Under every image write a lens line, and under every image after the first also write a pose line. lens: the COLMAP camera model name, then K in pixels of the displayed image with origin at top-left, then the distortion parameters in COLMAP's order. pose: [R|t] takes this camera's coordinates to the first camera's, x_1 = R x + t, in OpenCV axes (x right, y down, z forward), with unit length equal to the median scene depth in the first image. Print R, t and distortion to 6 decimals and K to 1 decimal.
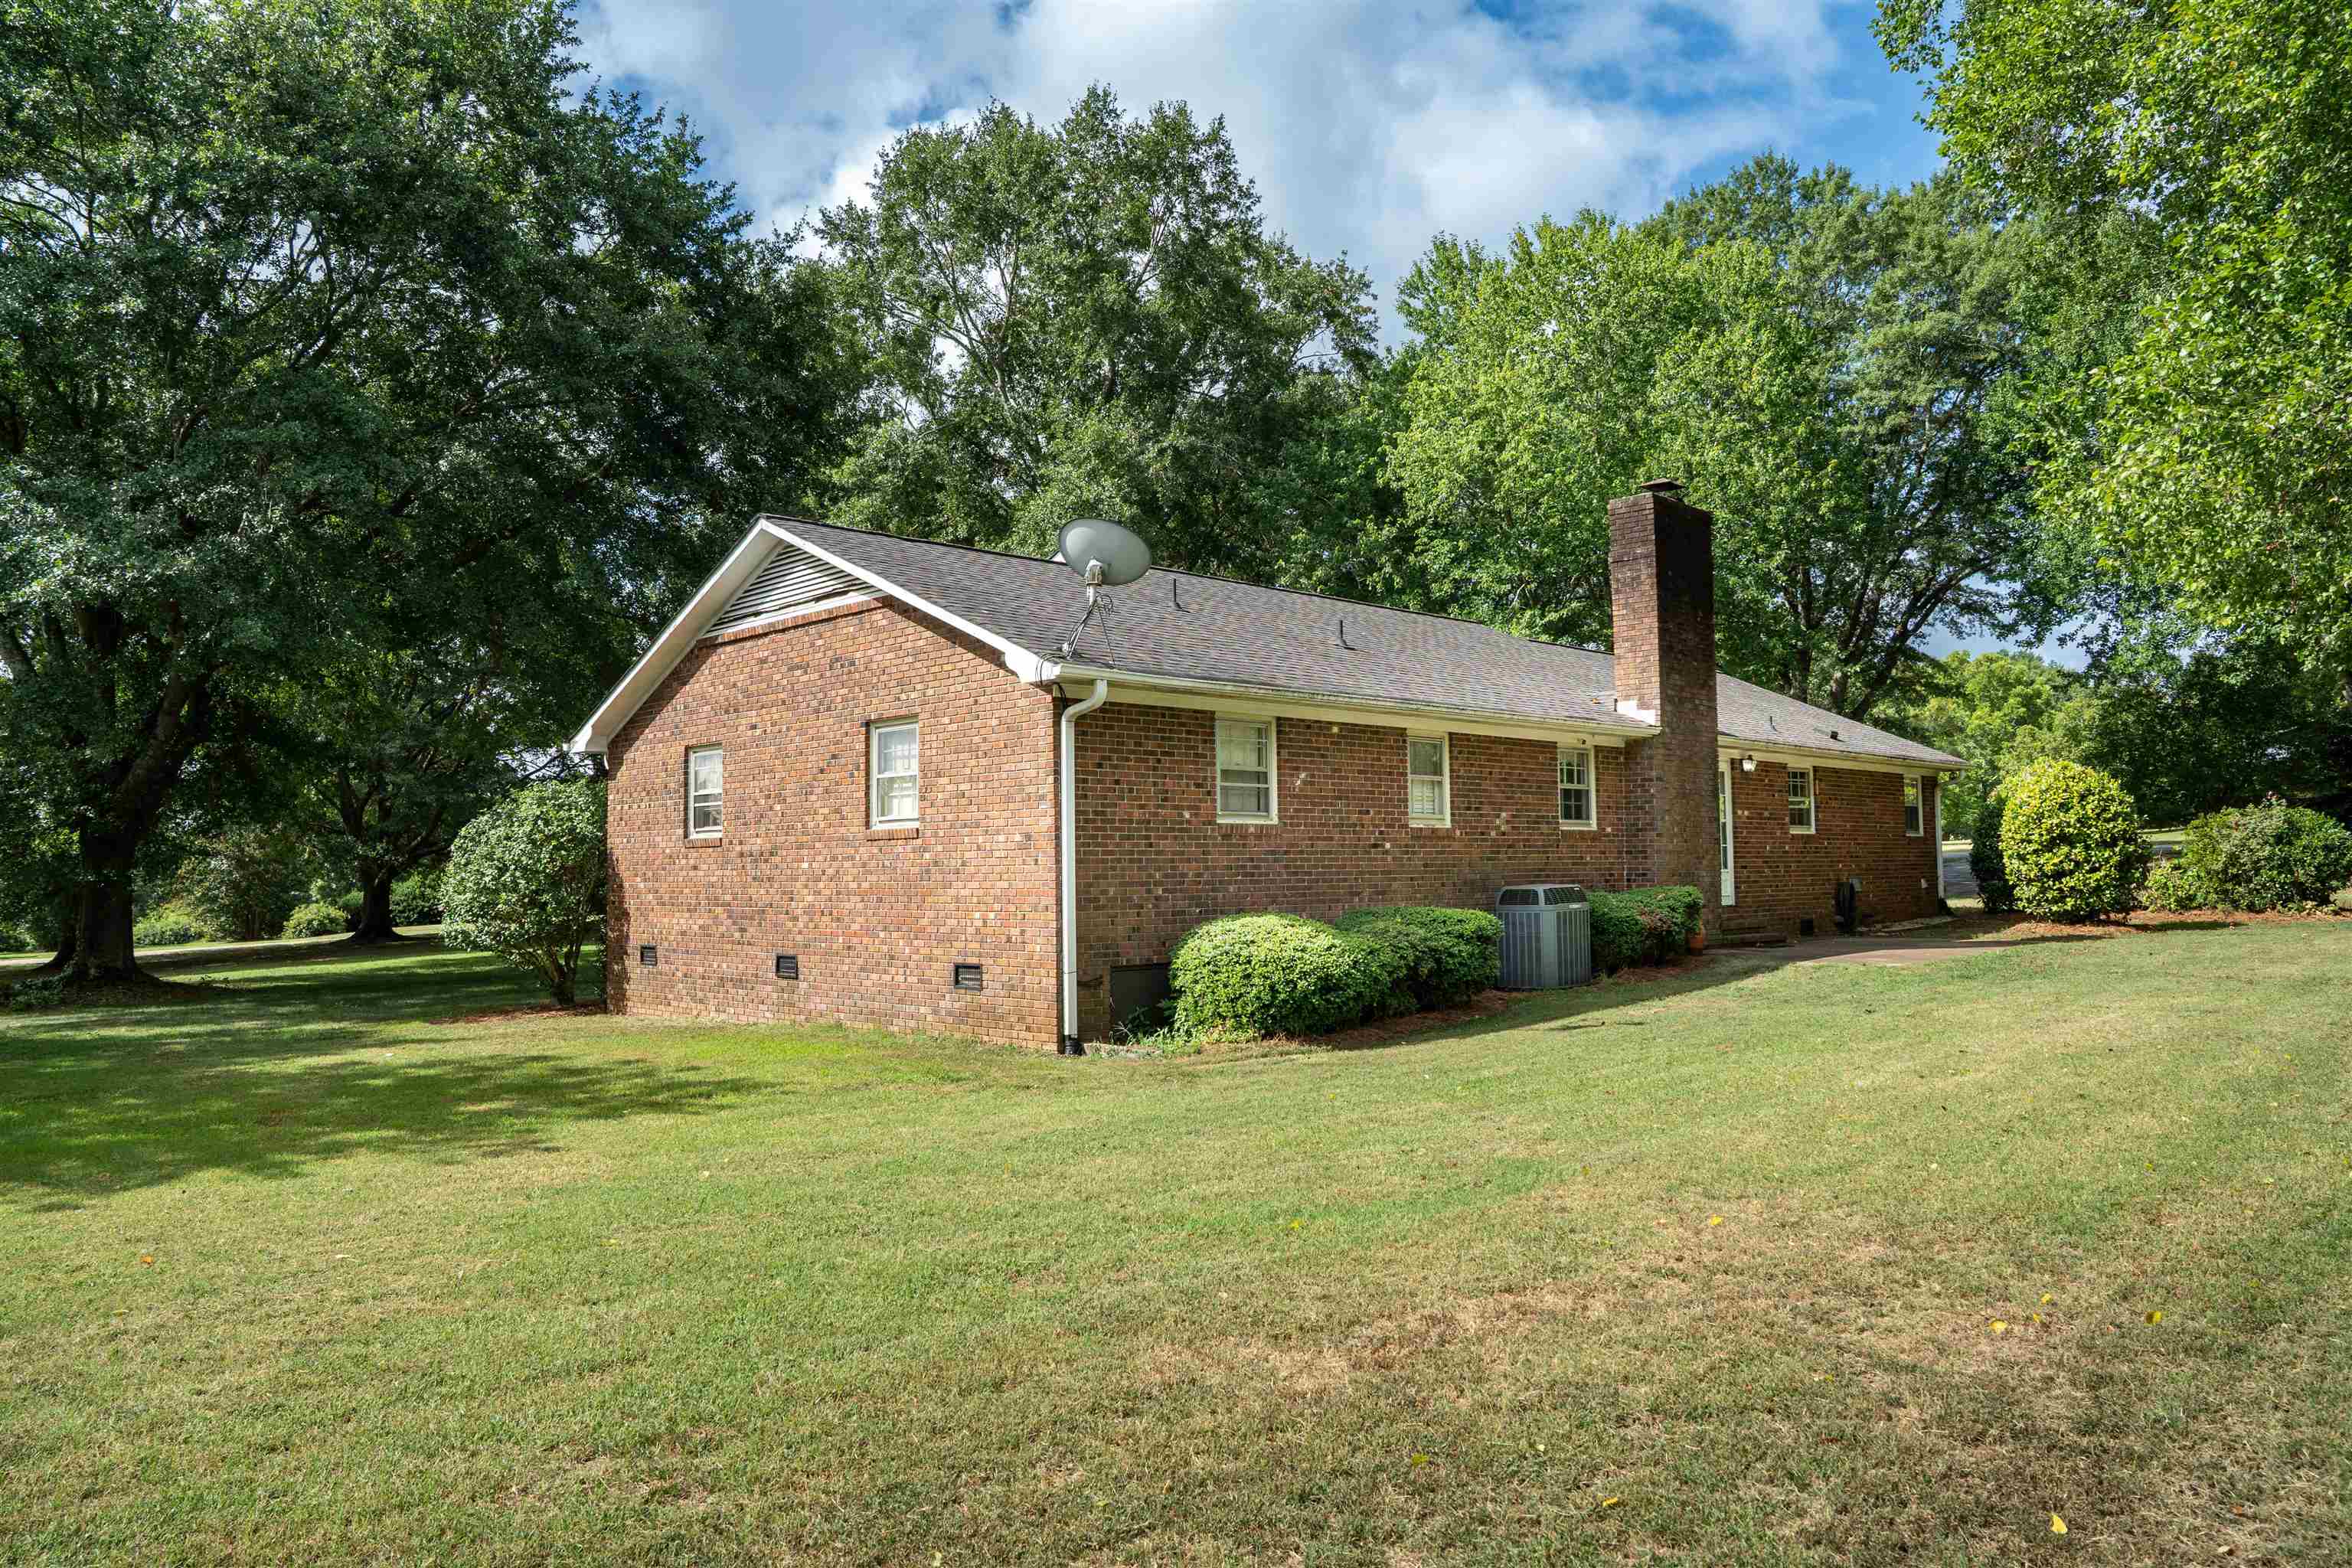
lens RADIAL K [[1580.9, 0, 1179.7], [0, 1580.9, 783.0], [0, 0, 1]] dist [-0.001740, -0.000267]
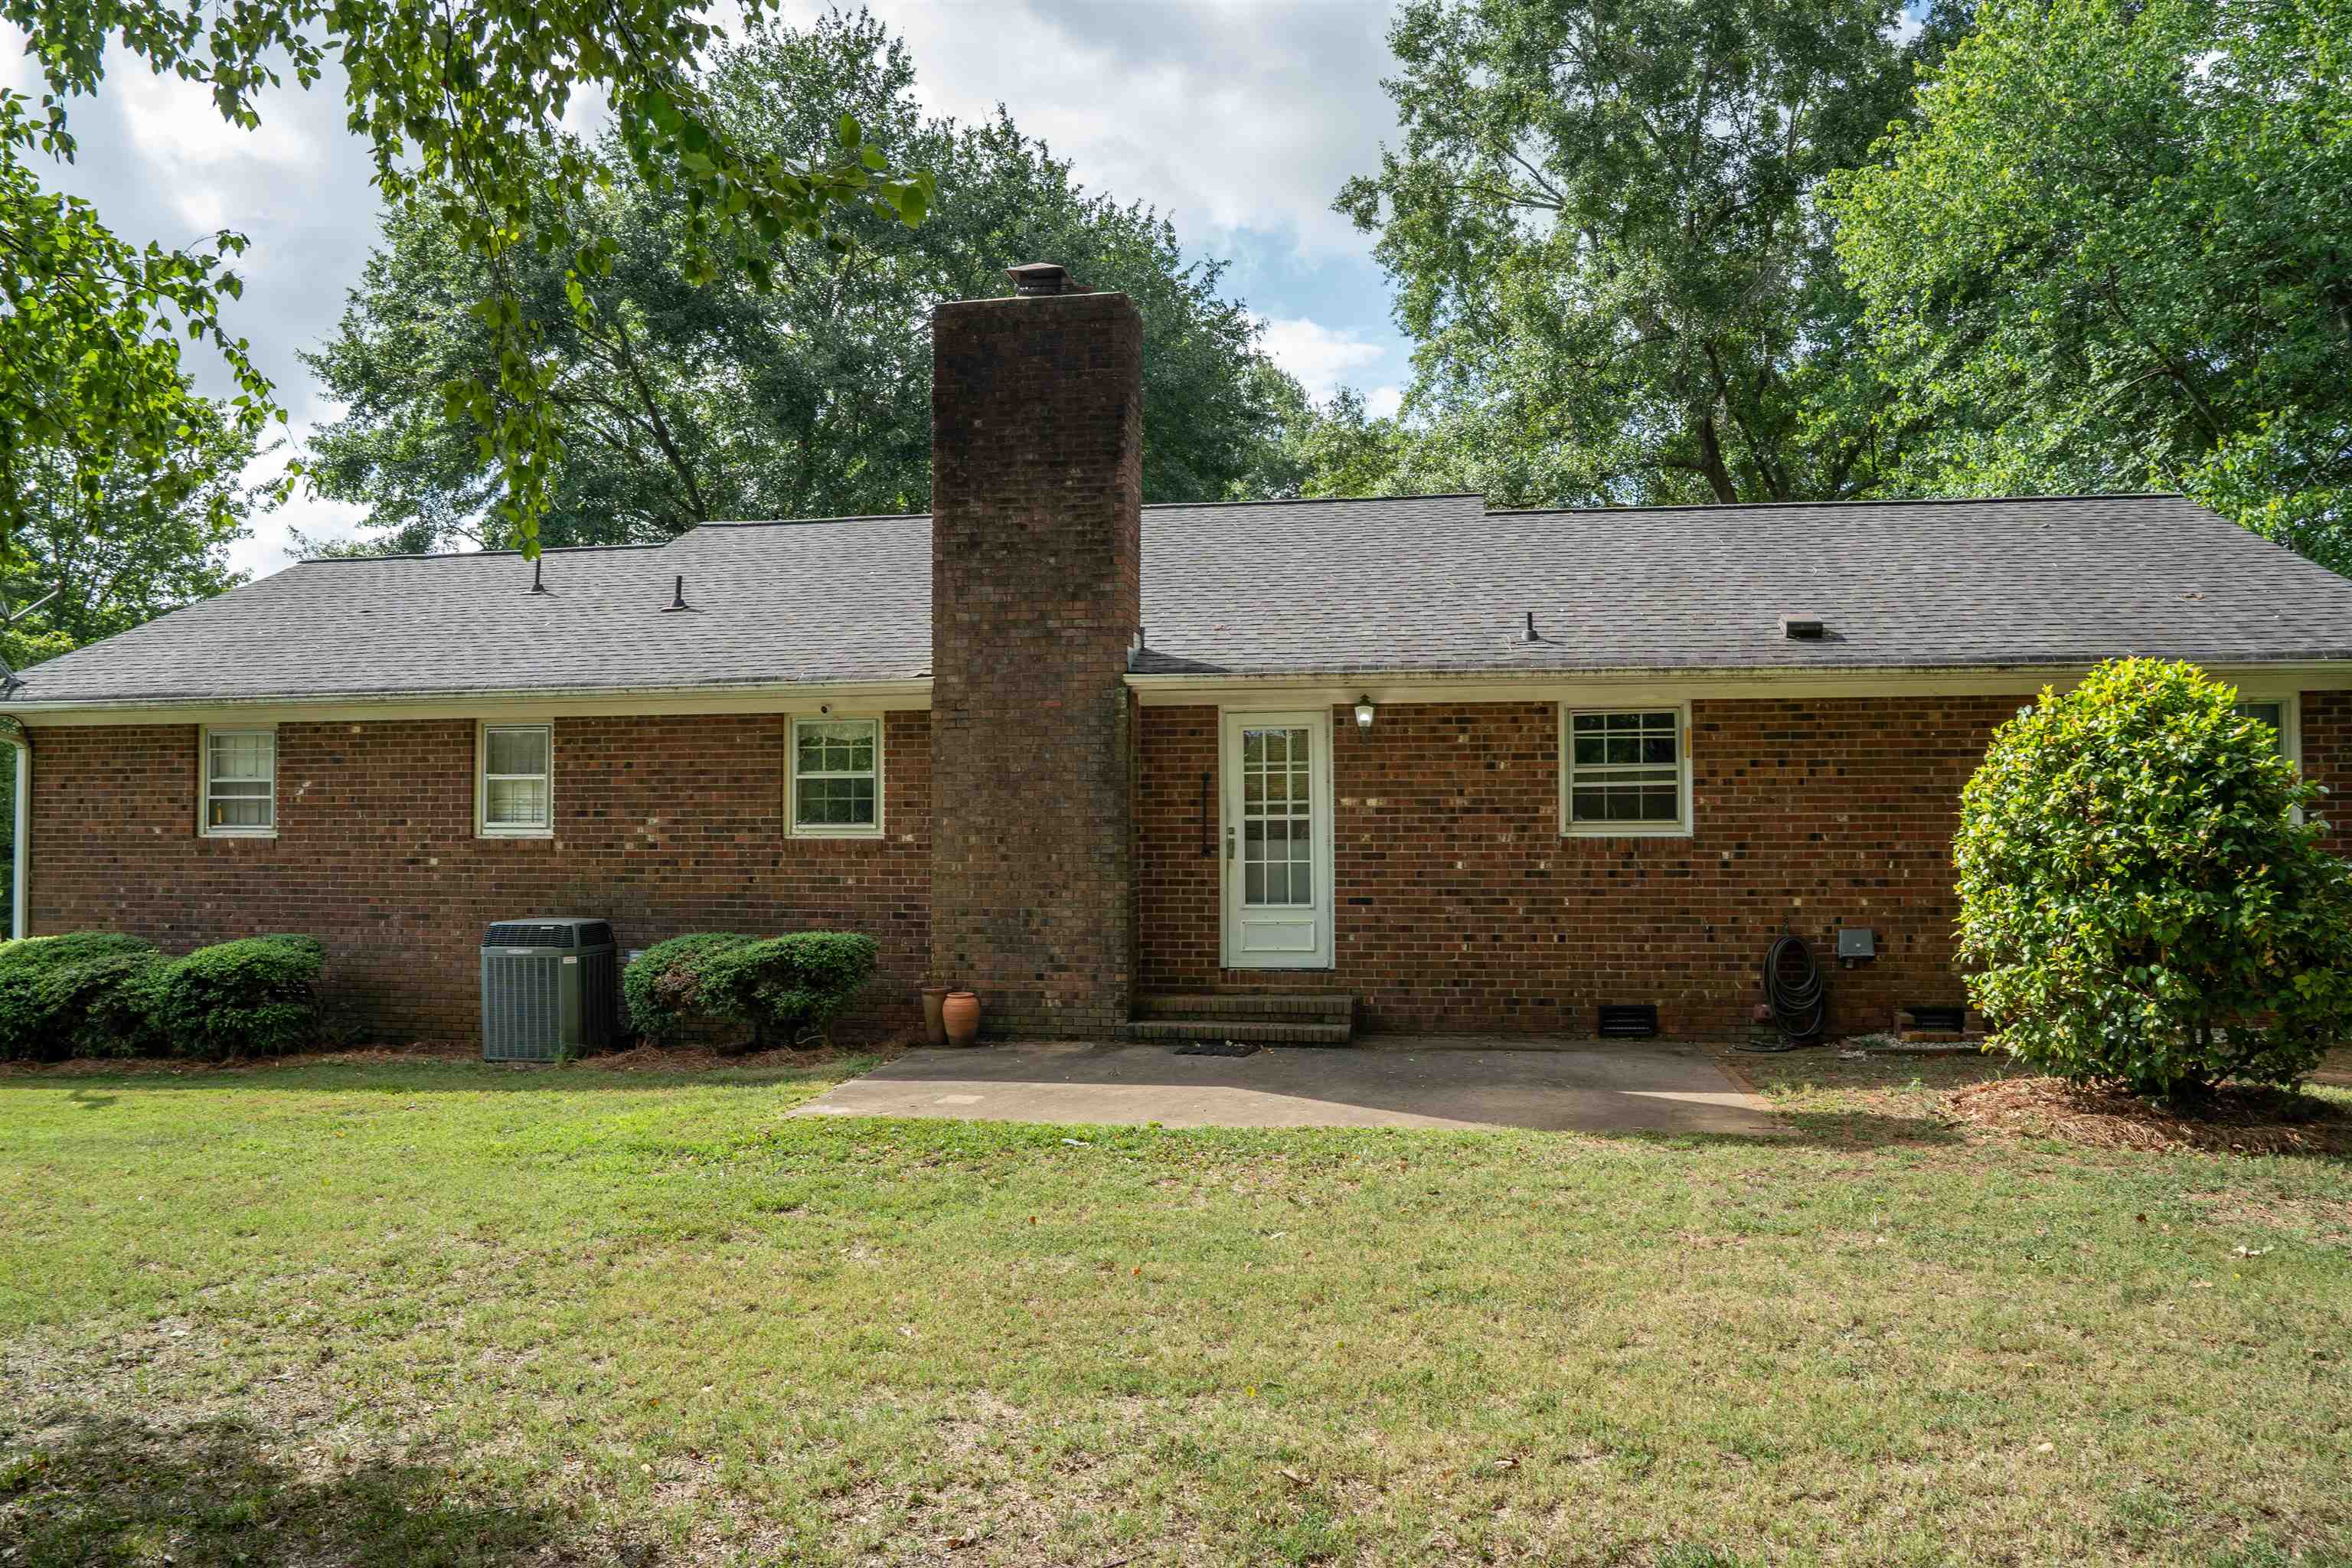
lens RADIAL K [[1580.9, 0, 1178.5], [0, 1580.9, 793.3], [0, 0, 1]] dist [-0.001740, -0.000267]
pose [[0.555042, -0.013487, -0.831713, 1.000940], [0.039353, 0.999175, 0.010060, 0.009951], [0.830891, -0.038314, 0.555114, 0.817627]]
